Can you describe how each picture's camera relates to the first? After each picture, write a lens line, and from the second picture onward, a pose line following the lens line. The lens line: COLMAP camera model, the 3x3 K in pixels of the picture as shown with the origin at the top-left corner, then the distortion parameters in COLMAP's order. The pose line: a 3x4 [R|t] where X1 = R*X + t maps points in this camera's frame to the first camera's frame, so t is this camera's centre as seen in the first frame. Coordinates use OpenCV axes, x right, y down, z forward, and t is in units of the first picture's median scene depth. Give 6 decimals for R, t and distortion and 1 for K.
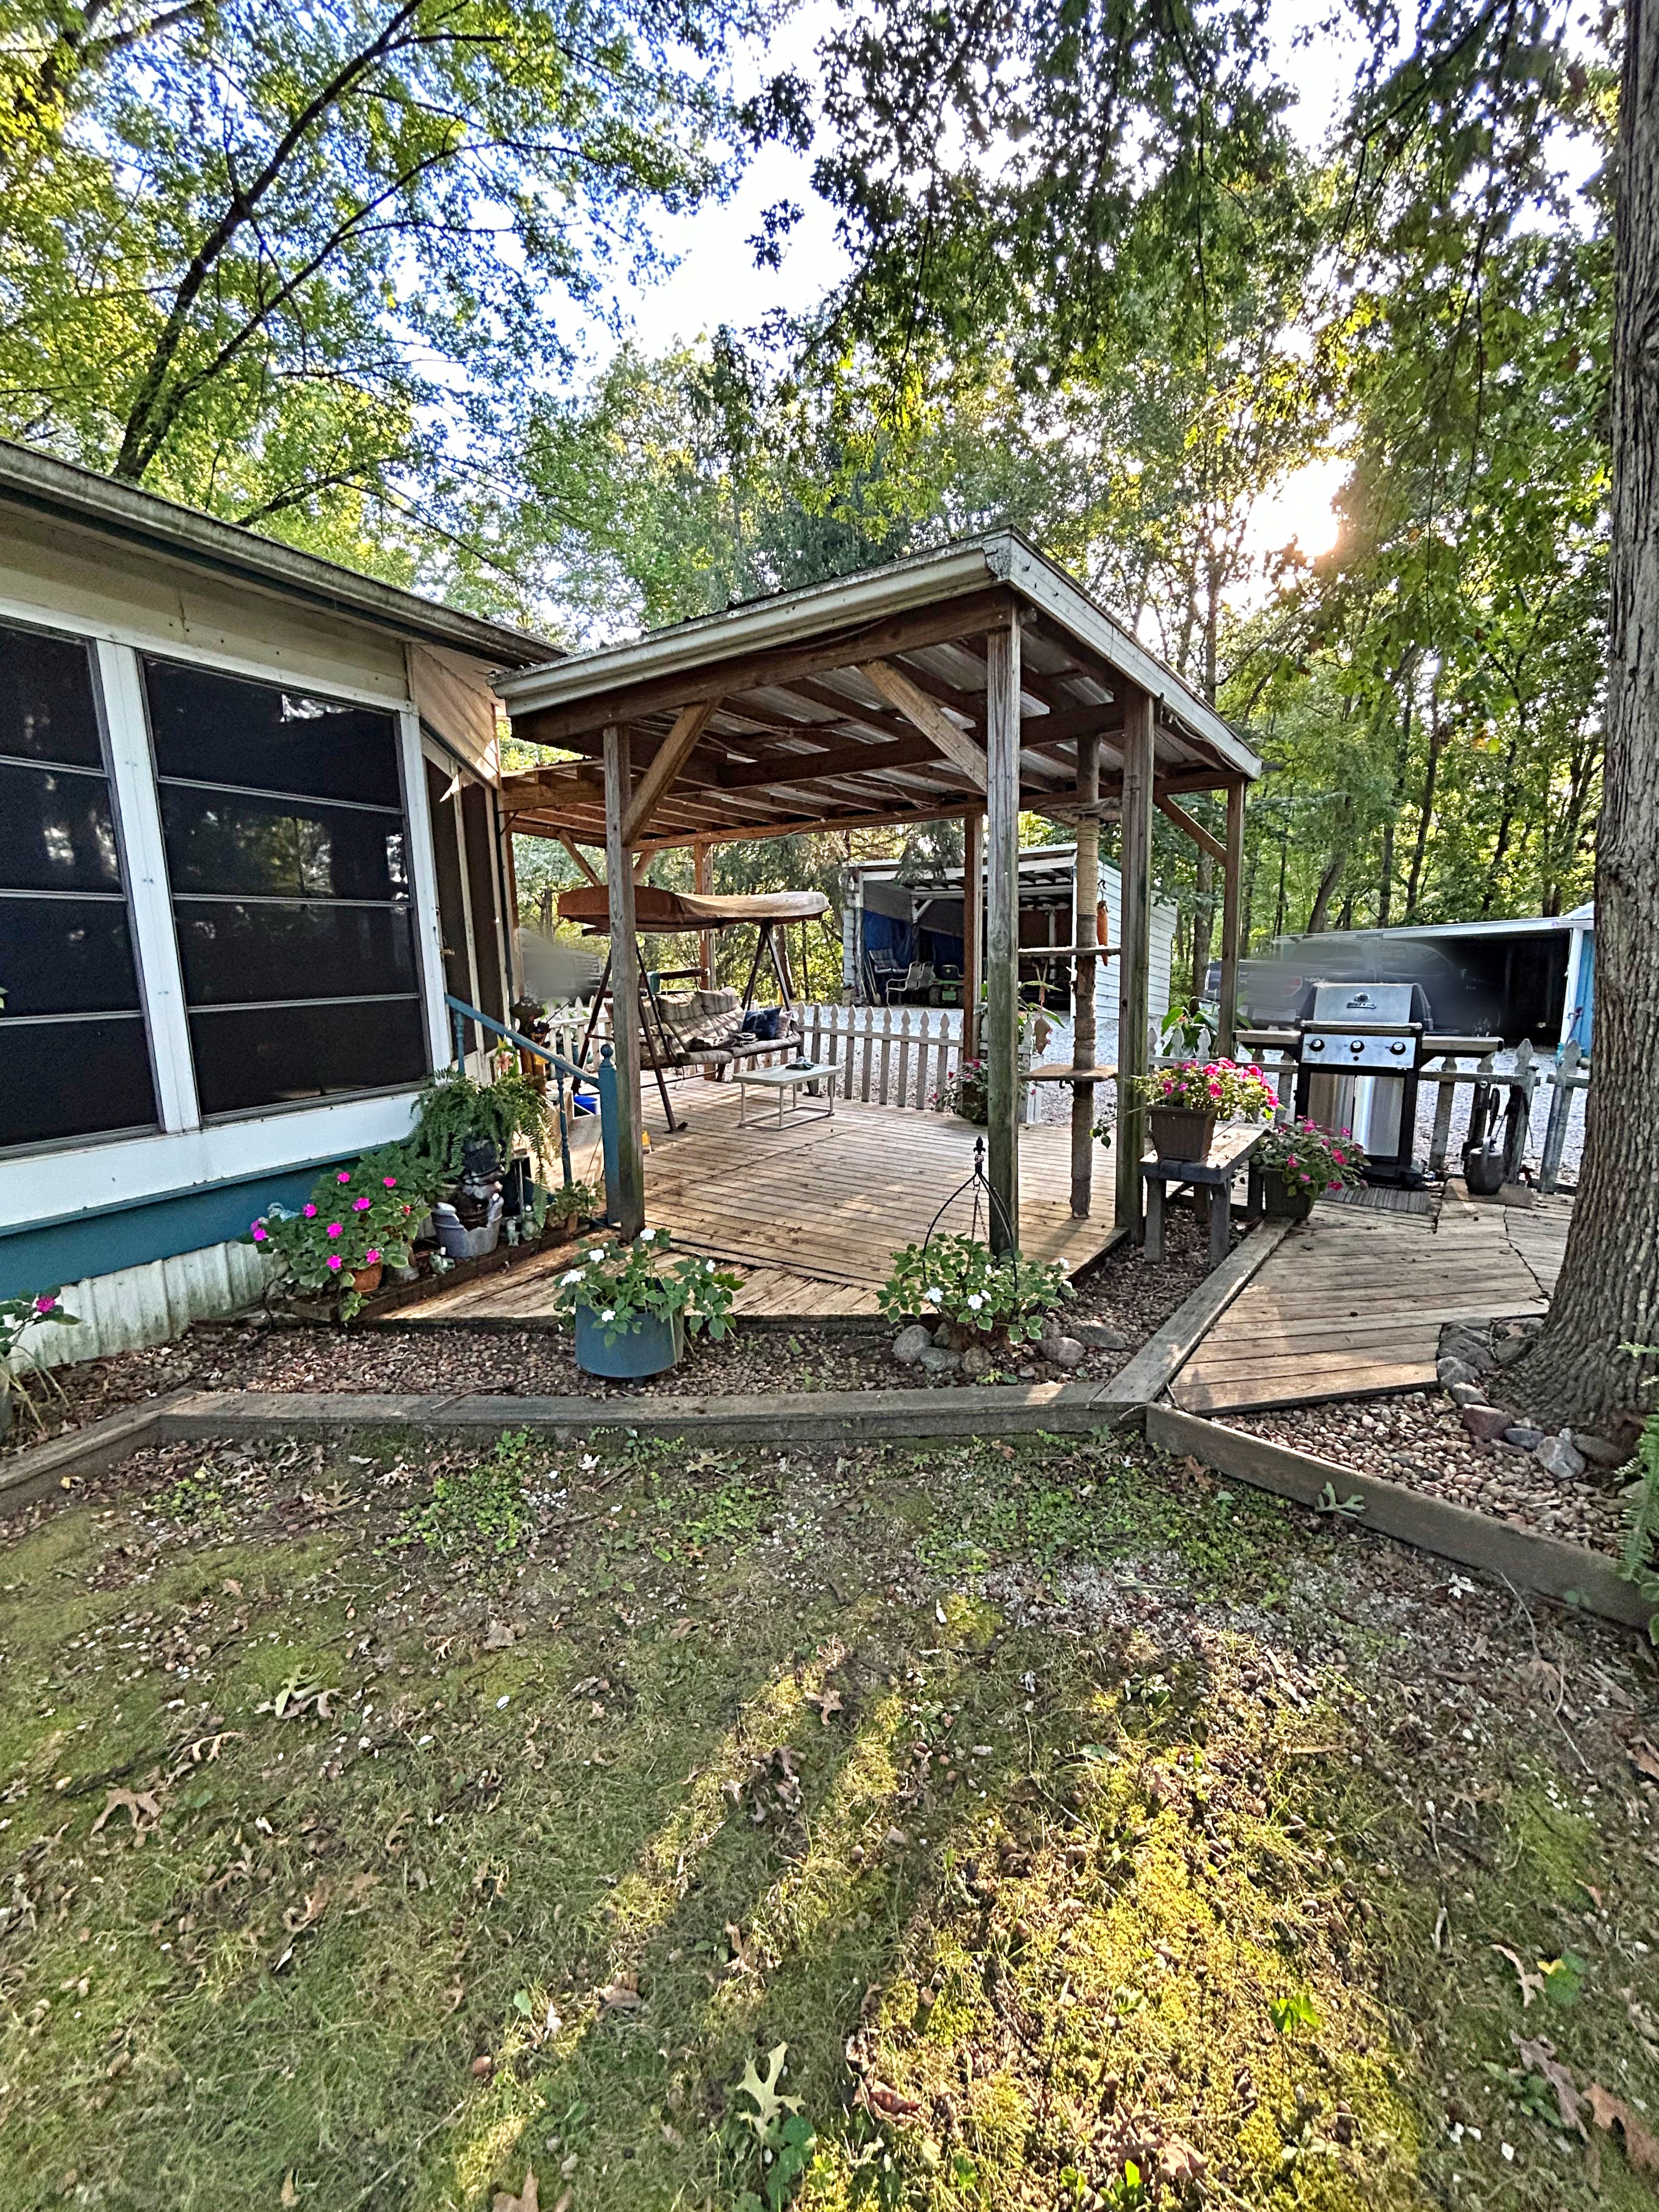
lens RADIAL K [[927.5, 0, 798.2], [0, 927.5, 1092.8], [0, 0, 1]] dist [-0.000406, 0.001105]
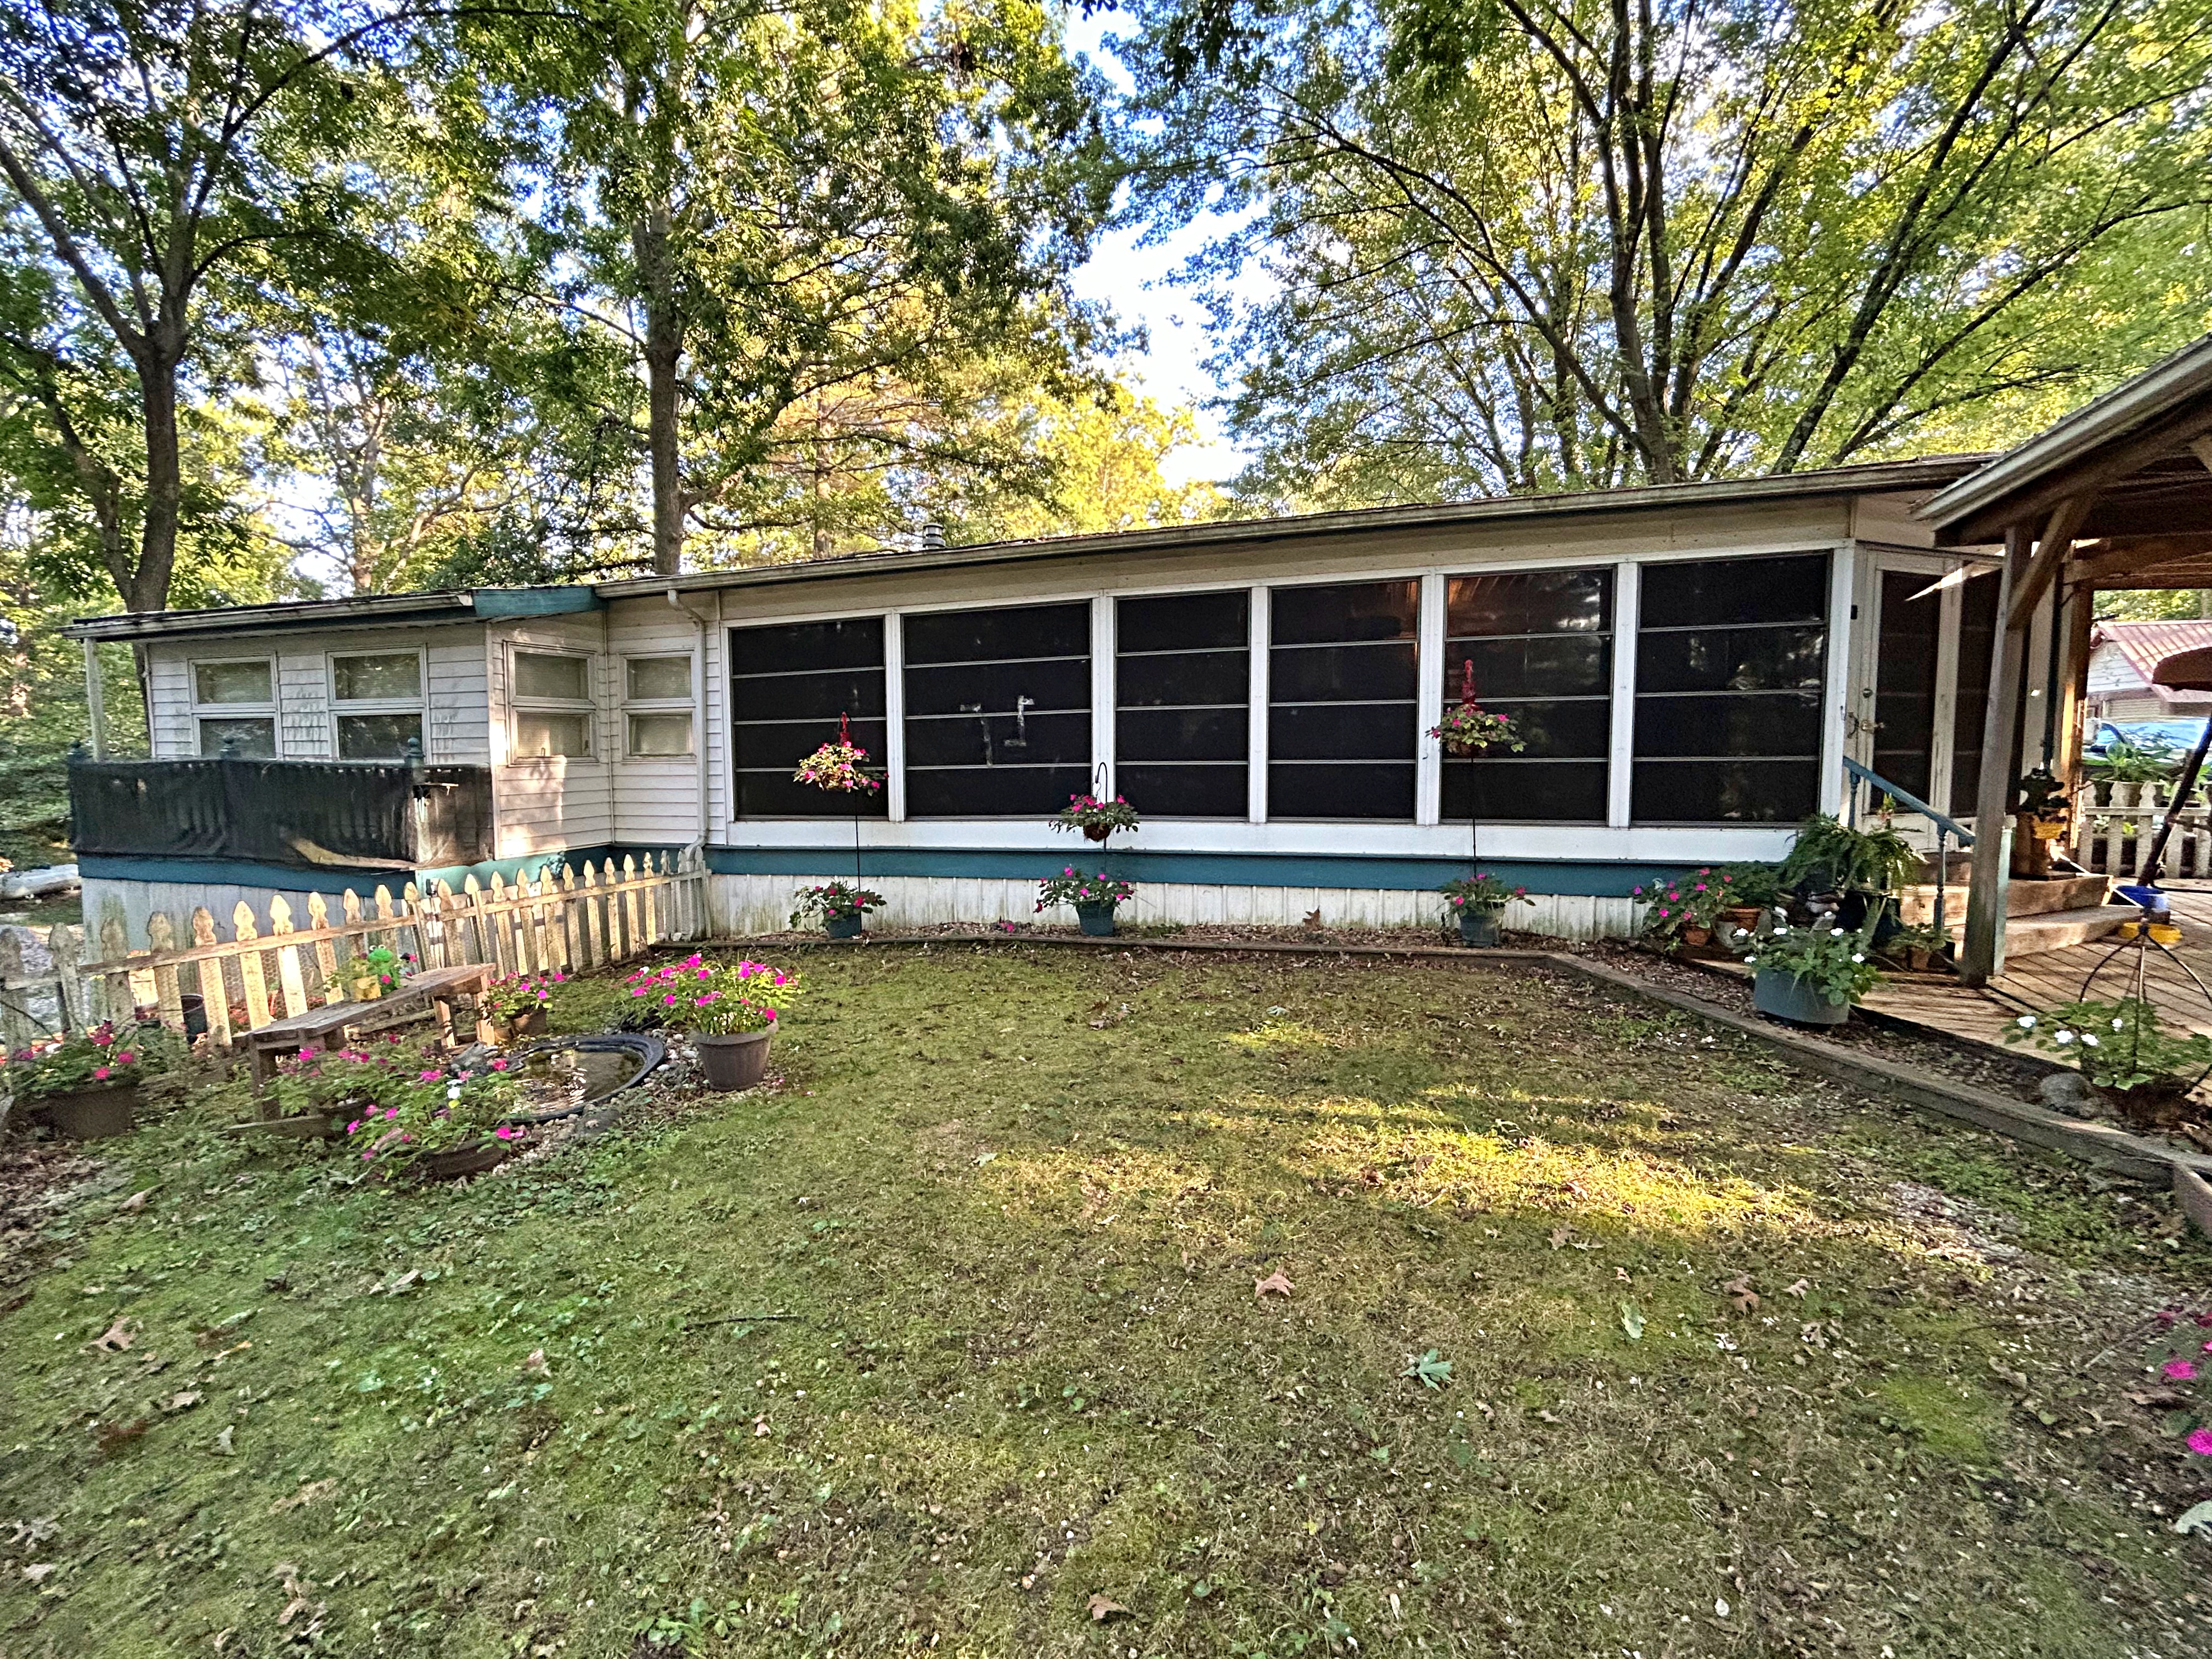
lens RADIAL K [[927.5, 0, 1109.5], [0, 927.5, 827.1], [0, 0, 1]] dist [-0.000406, 0.001105]
pose [[0.201603, 0.102867, -0.974051, 0.799066], [-0.142146, 0.987014, 0.074816, 0.042373], [0.969098, 0.123374, 0.213607, -0.295919]]
